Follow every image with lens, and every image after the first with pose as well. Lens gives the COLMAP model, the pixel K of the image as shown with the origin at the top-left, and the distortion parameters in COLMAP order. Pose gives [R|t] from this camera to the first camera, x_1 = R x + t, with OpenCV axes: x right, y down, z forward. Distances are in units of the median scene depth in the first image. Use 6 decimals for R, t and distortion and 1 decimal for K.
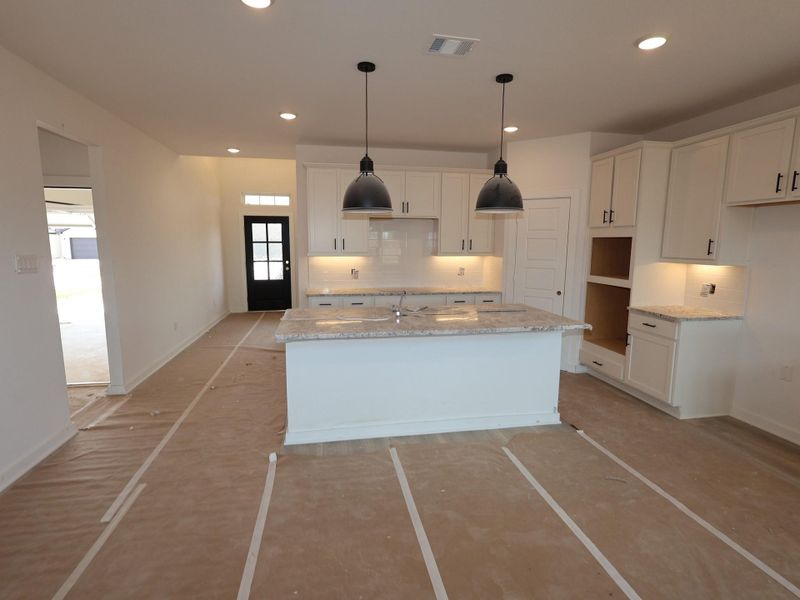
lens RADIAL K [[413.1, 0, 400.0], [0, 413.1, 300.0], [0, 0, 1]] dist [-0.001177, -0.000288]
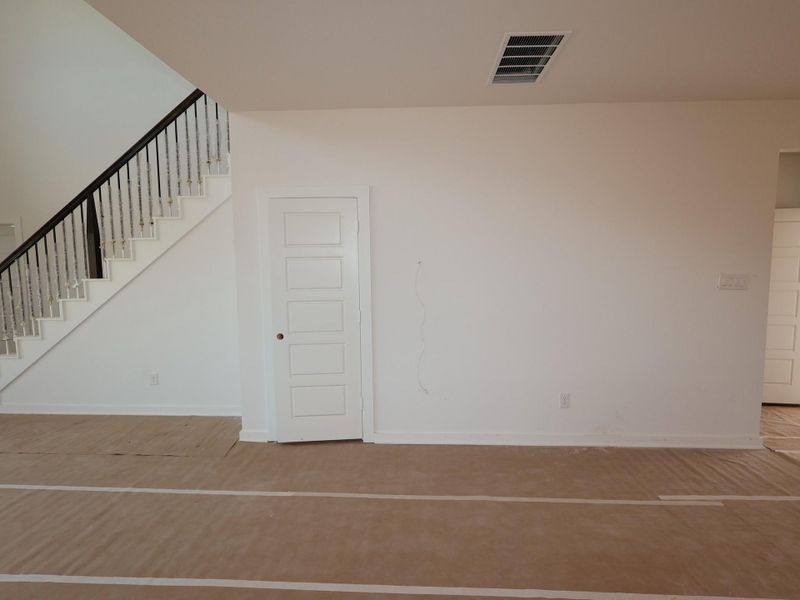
lens RADIAL K [[413.1, 0, 400.0], [0, 413.1, 300.0], [0, 0, 1]] dist [-0.001177, -0.000288]
pose [[-0.223390, 0.084199, -0.971086, 0.424680], [-0.129666, 0.984841, 0.115220, -0.043614], [0.966066, 0.151655, -0.209085, 0.353552]]
